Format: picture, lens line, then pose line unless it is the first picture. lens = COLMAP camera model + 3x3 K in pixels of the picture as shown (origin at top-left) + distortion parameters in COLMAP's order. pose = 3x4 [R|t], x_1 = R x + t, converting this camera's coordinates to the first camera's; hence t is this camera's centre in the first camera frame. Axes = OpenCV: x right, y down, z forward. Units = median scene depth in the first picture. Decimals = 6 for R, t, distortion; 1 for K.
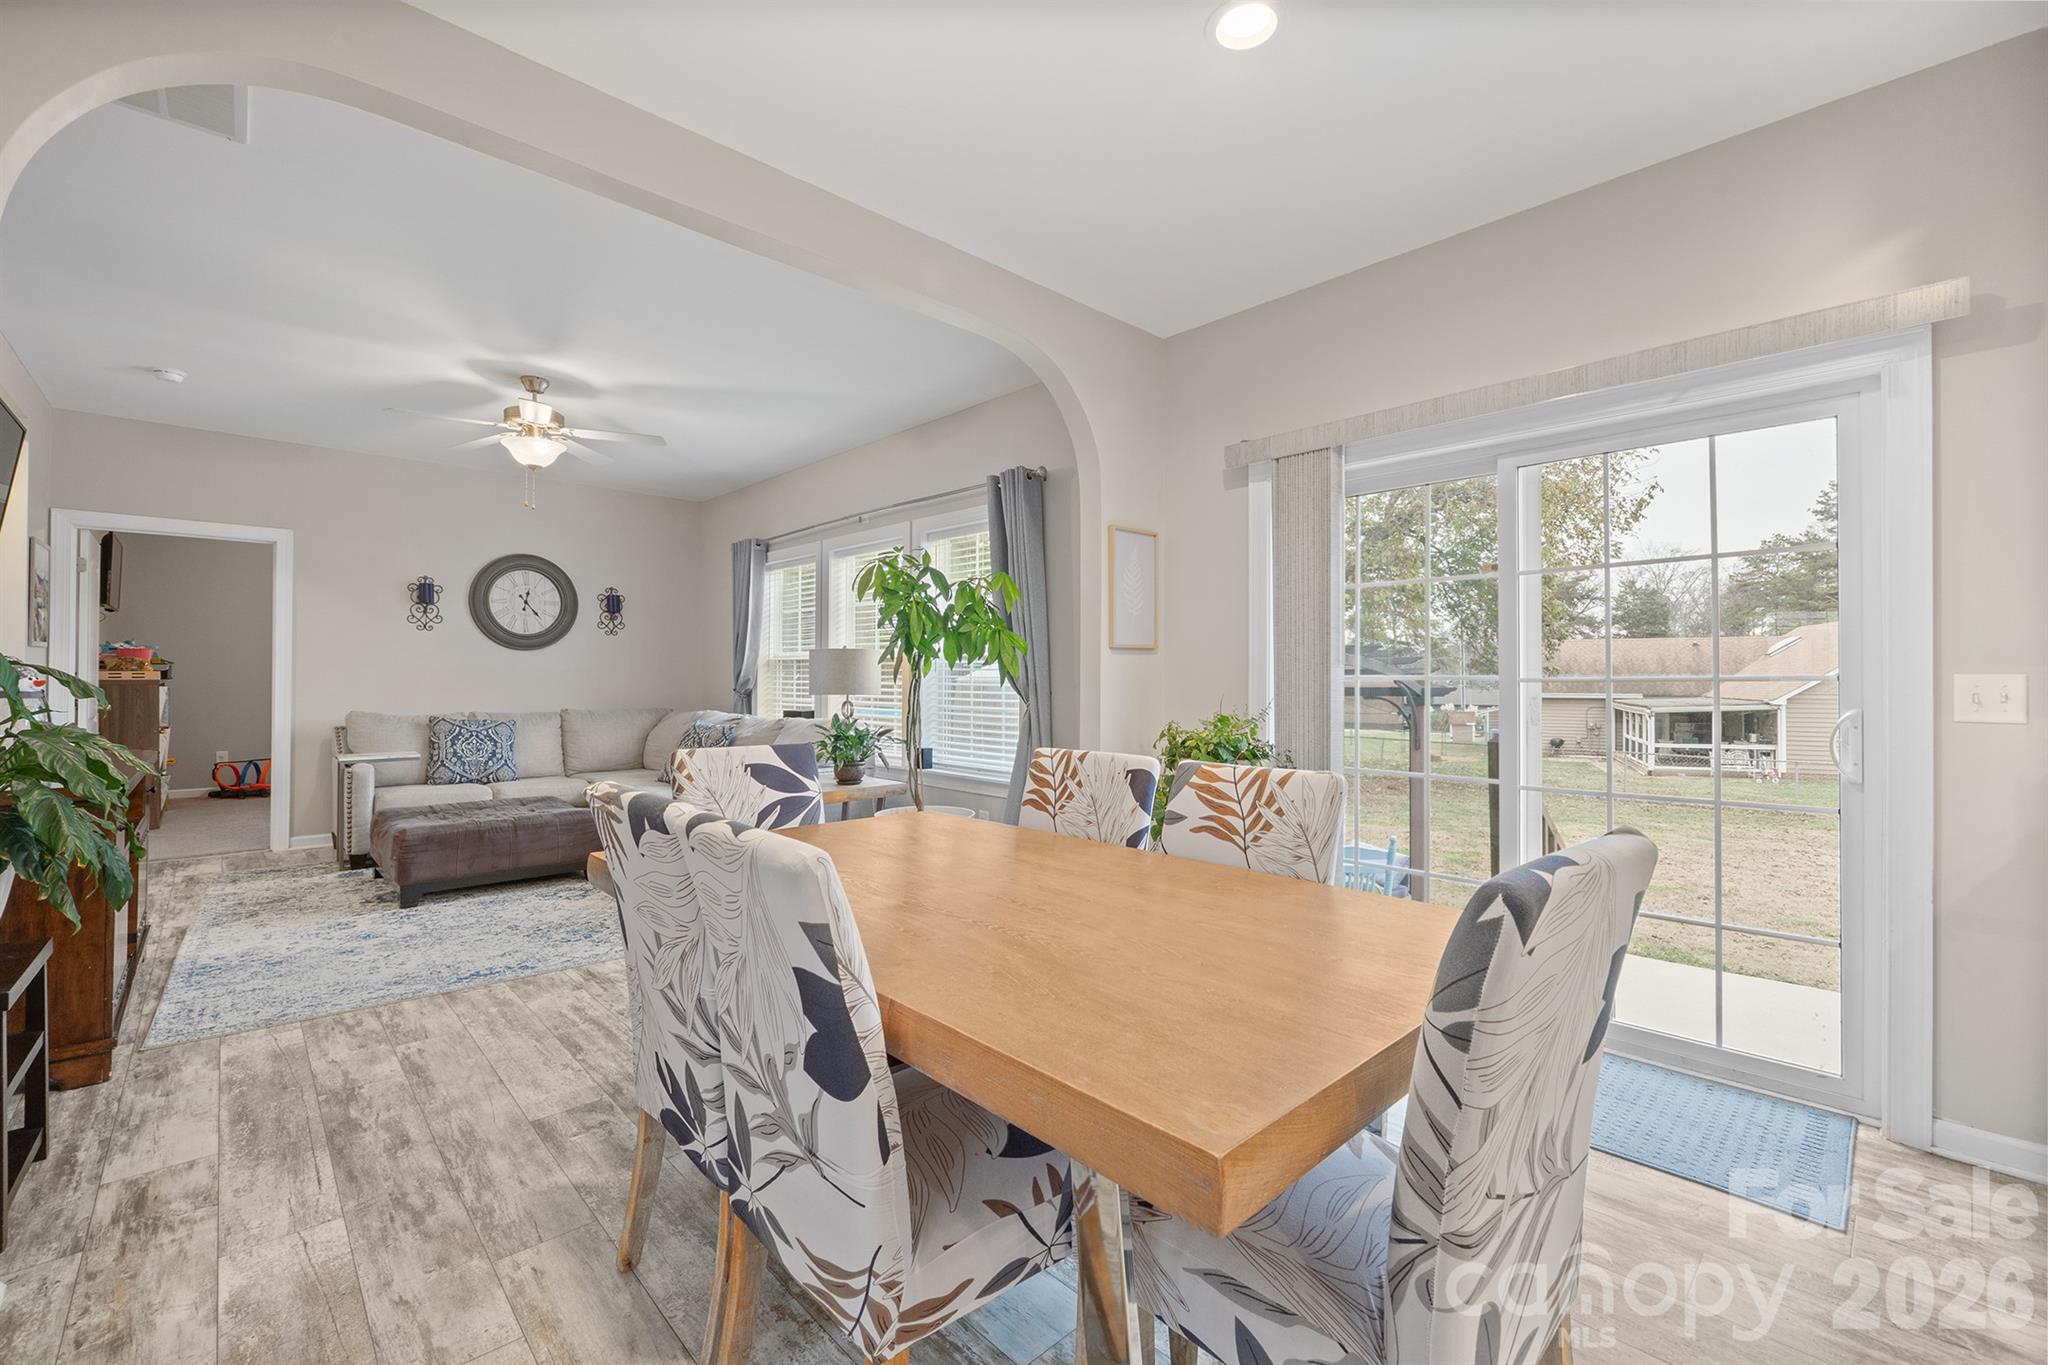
lens RADIAL K [[858.8, 0, 1033.2], [0, 858.8, 671.6], [0, 0, 1]] dist [-0.007366, -0.000234]
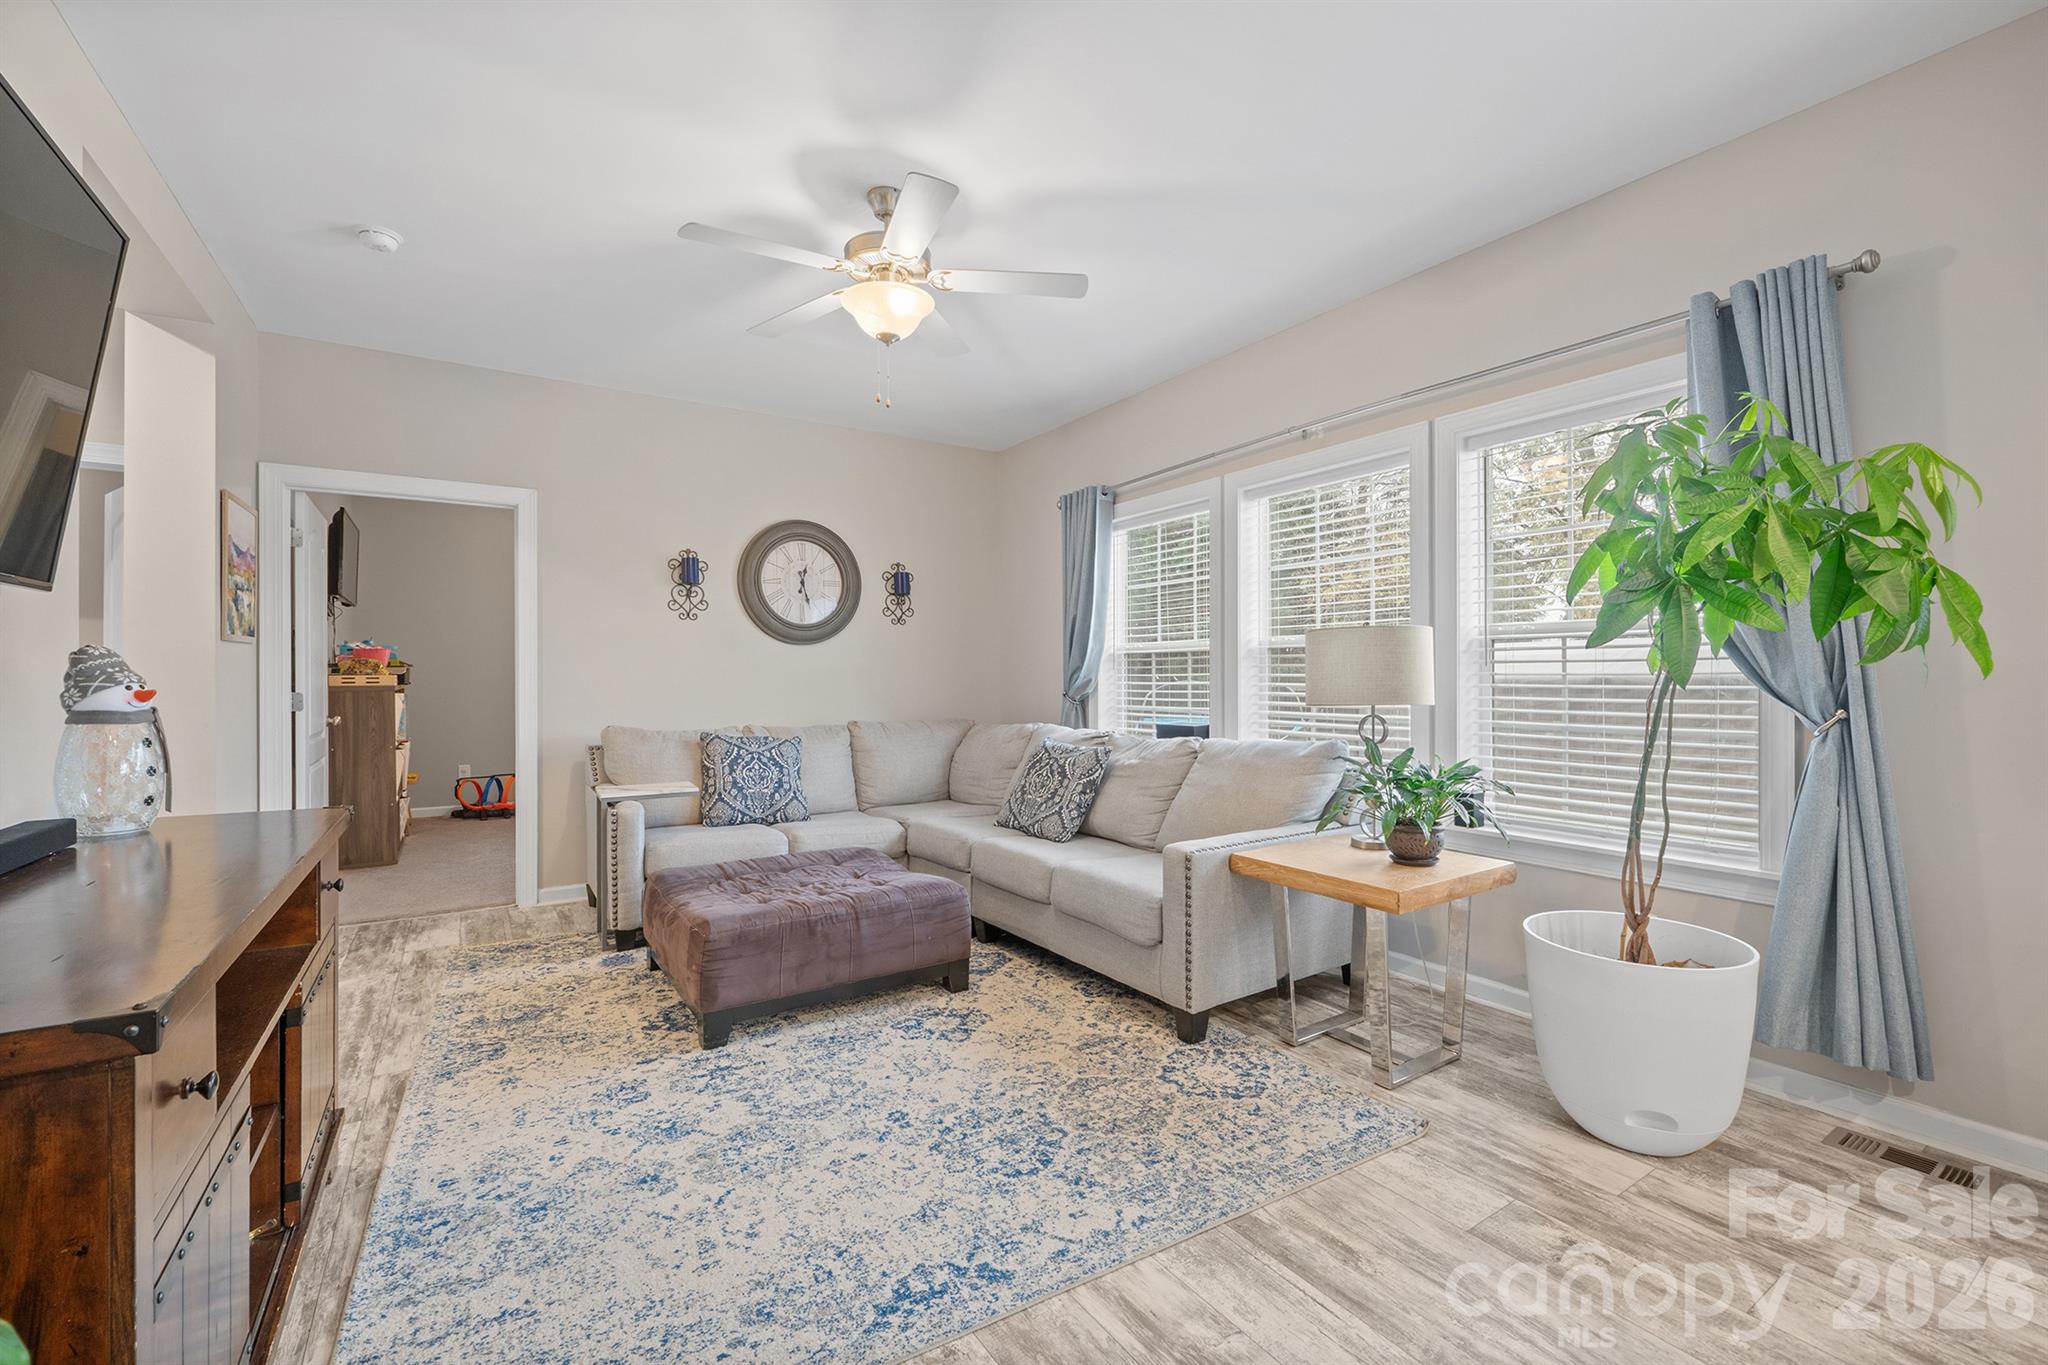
lens RADIAL K [[858.8, 0, 1031.1], [0, 858.8, 678.5], [0, 0, 1]] dist [-0.007366, -0.000234]
pose [[0.983692, -0.006696, -0.179736, -0.300058], [0.008156, 0.999939, 0.007384, 0.001839], [0.179676, -0.008729, 0.983687, 0.329134]]
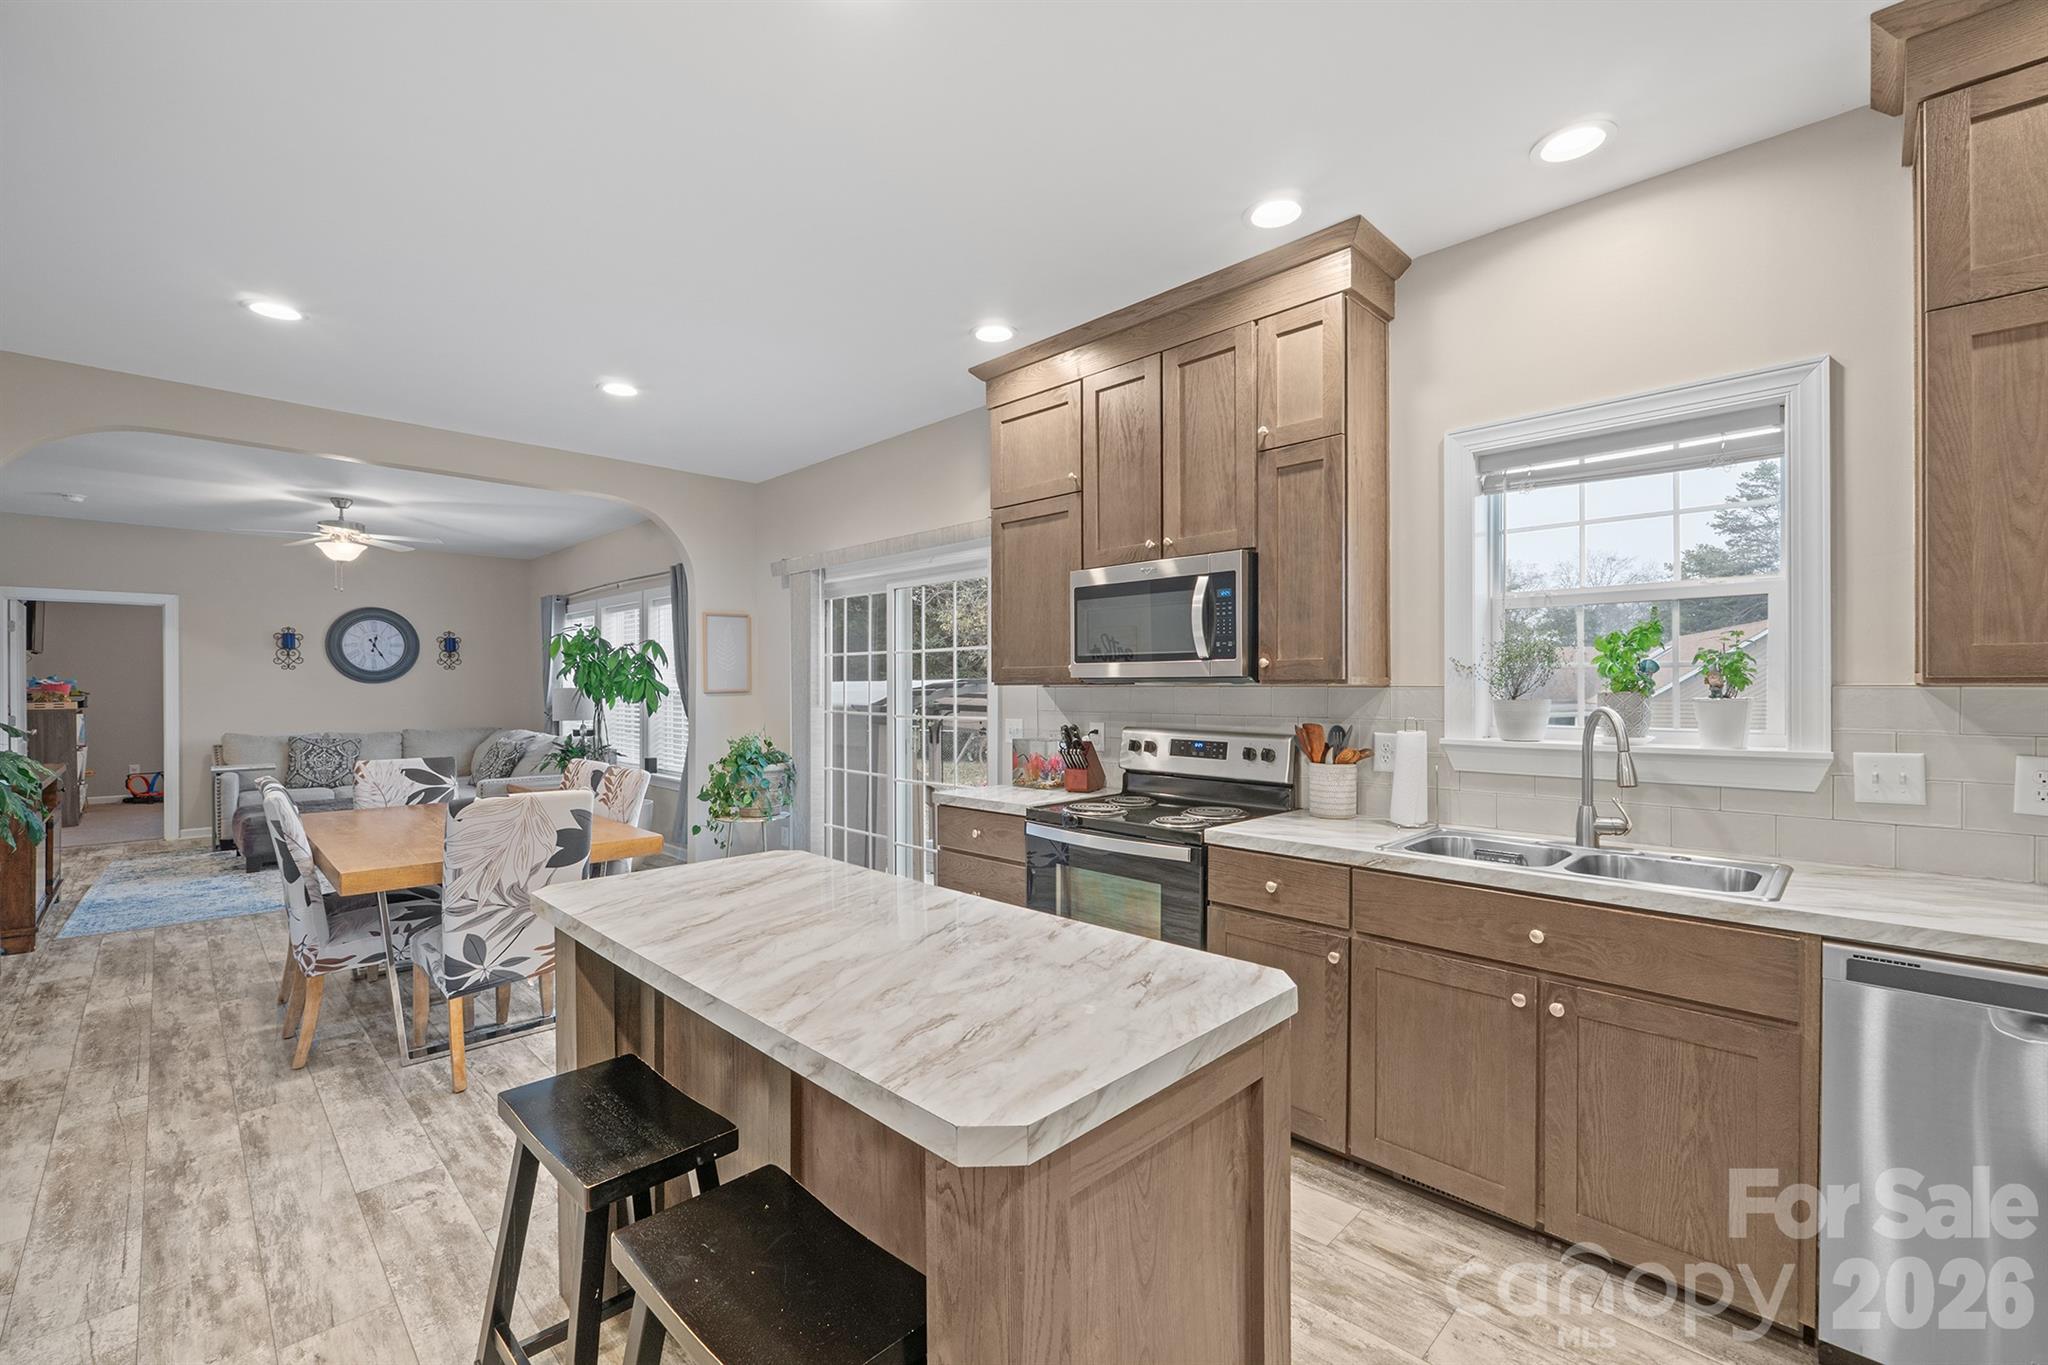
lens RADIAL K [[858.8, 0, 1028.3], [0, 858.8, 688.4], [0, 0, 1]] dist [-0.007366, -0.000234]
pose [[0.999421, -0.005721, 0.033555, 0.398971], [0.005329, 0.999917, 0.011753, -0.032082], [-0.033619, -0.011567, 0.999368, -0.358132]]
